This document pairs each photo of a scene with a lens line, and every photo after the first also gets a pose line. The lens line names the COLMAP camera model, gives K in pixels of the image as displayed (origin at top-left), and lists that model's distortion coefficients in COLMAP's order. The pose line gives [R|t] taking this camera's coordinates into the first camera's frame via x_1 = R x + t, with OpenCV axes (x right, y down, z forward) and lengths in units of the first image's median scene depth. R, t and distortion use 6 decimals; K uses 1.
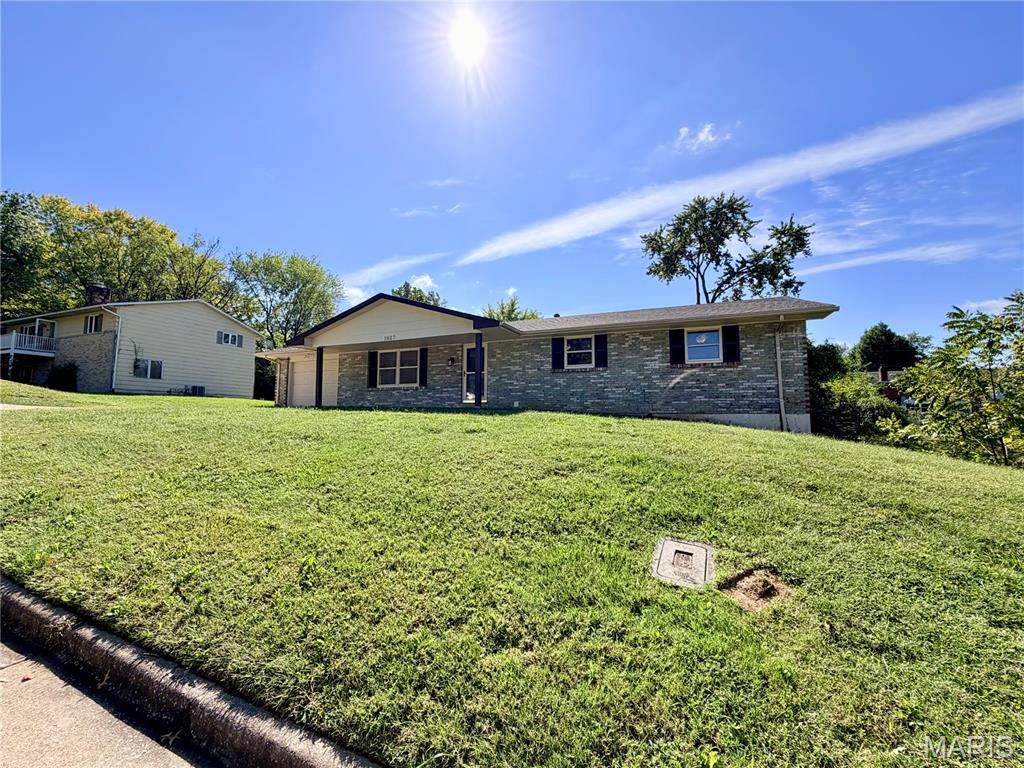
lens RADIAL K [[410.8, 0, 512.0], [0, 410.8, 384.0], [0, 0, 1]] dist [0.007986, -0.004705]
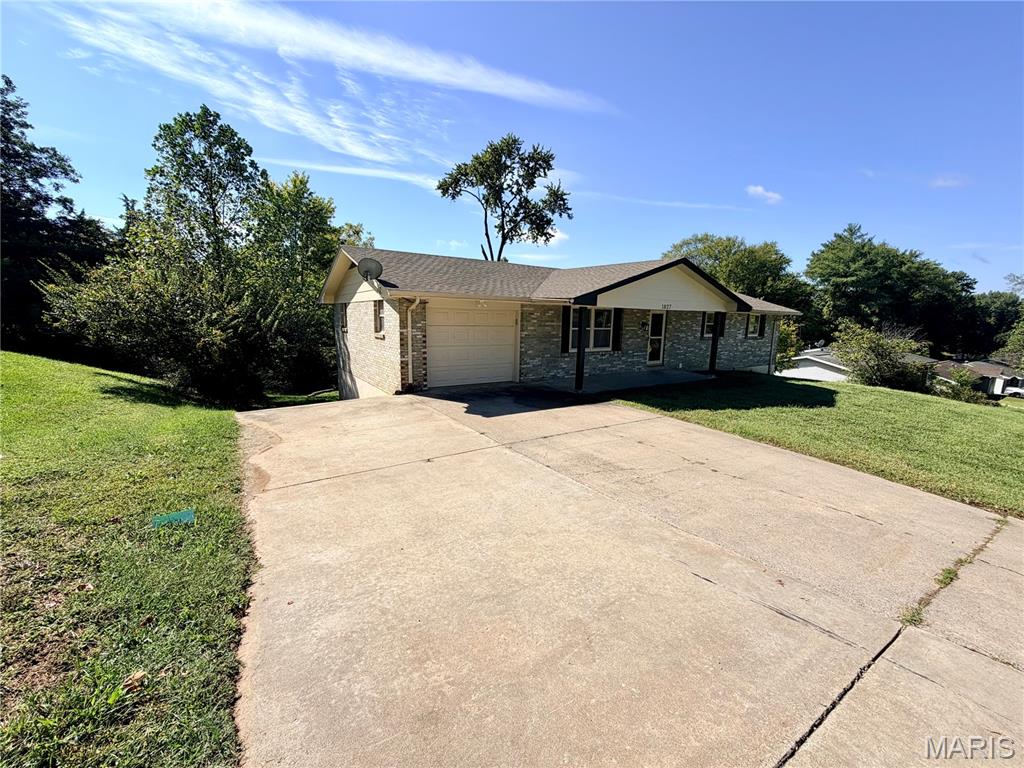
lens RADIAL K [[410.8, 0, 512.0], [0, 410.8, 384.0], [0, 0, 1]] dist [0.007986, -0.004705]
pose [[0.553328, -0.124901, 0.823546, -1.226272], [-0.088987, 0.974172, 0.207534, -0.101242], [-0.828196, -0.188119, 0.527922, 0.748712]]
